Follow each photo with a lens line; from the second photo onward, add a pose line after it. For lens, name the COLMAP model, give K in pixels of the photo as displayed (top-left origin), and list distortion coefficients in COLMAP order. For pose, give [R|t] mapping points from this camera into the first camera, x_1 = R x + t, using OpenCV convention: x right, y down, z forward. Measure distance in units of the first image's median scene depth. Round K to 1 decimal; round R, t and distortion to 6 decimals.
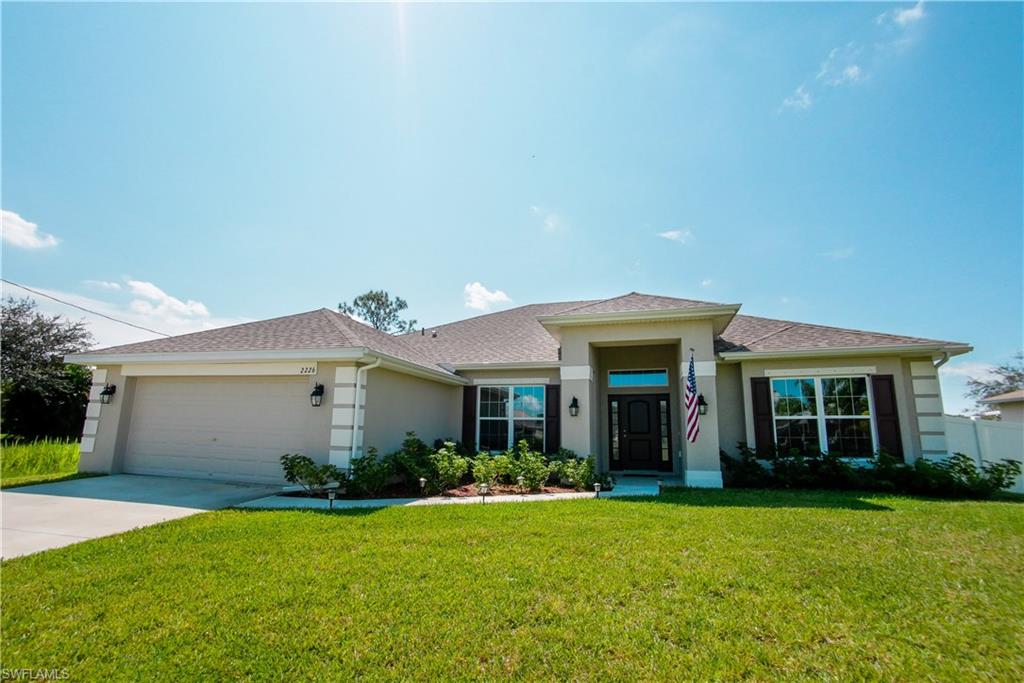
lens RADIAL K [[443.5, 0, 514.8], [0, 443.5, 317.7], [0, 0, 1]] dist [-0.003973, 0.000121]
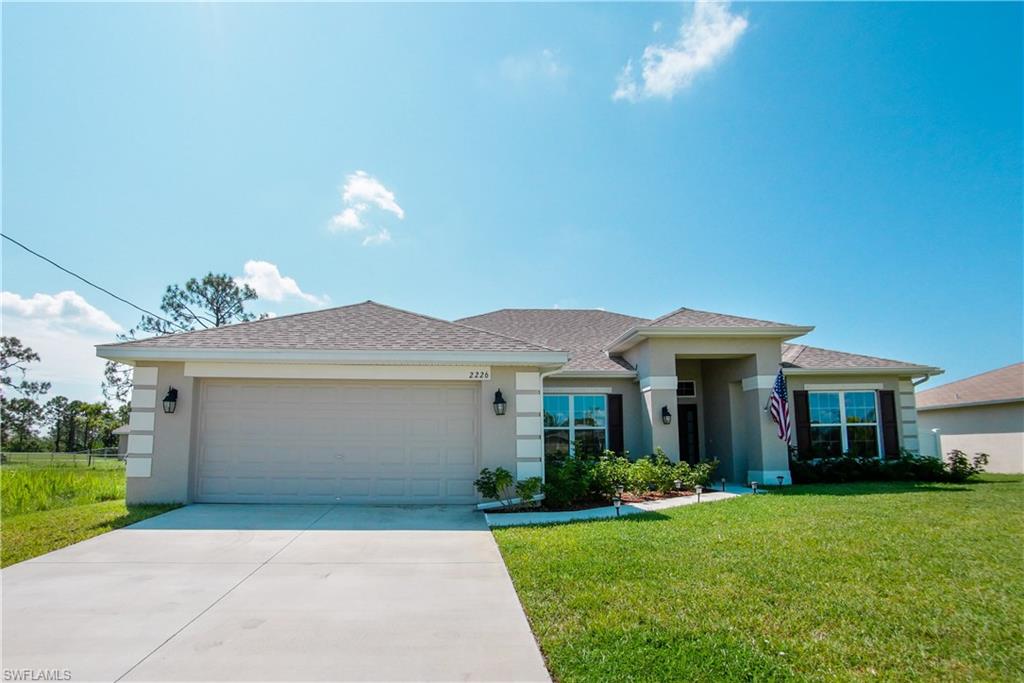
lens RADIAL K [[478.7, 0, 516.2], [0, 478.7, 358.8], [0, 0, 1]] dist [-0.011008, 0.018774]
pose [[0.946511, 0.037286, 0.320510, -0.598255], [-0.061586, 0.995916, 0.066014, 0.015390], [-0.316739, -0.082222, 0.944942, 0.061885]]
